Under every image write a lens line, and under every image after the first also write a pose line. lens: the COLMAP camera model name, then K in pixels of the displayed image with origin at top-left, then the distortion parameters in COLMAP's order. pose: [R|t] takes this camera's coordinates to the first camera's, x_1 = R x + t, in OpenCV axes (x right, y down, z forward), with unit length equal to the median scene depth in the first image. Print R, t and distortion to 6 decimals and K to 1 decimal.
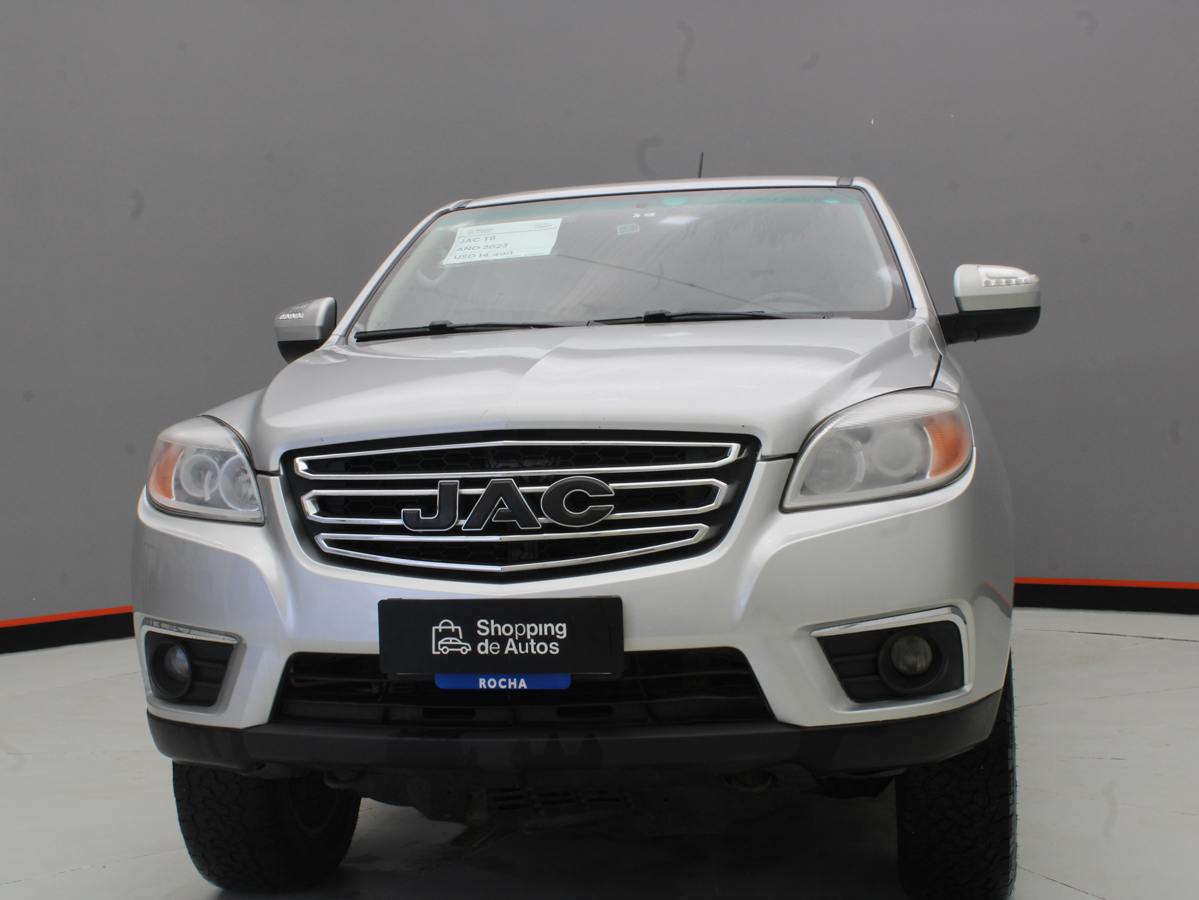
lens RADIAL K [[1597.3, 0, 599.5], [0, 1597.3, 452.6], [0, 0, 1]] dist [-0.022605, 0.000000]
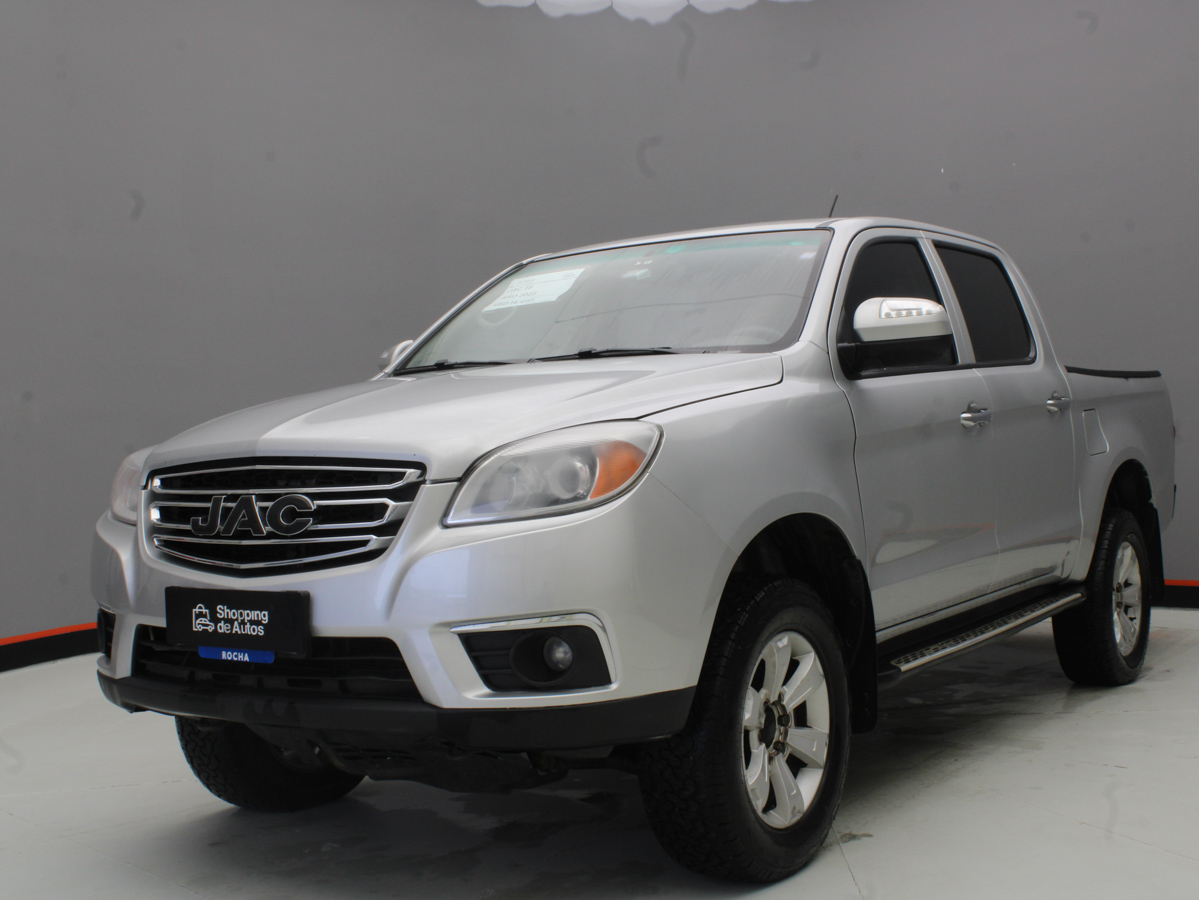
lens RADIAL K [[1415.1, 0, 598.8], [0, 1415.1, 440.1], [0, 0, 1]] dist [-0.054898, 0.000000]
pose [[0.928555, 0.000288, -0.371194, 0.616960], [-0.003512, 0.999962, -0.008008, -0.019592], [0.371177, 0.008739, 0.928521, 0.062238]]
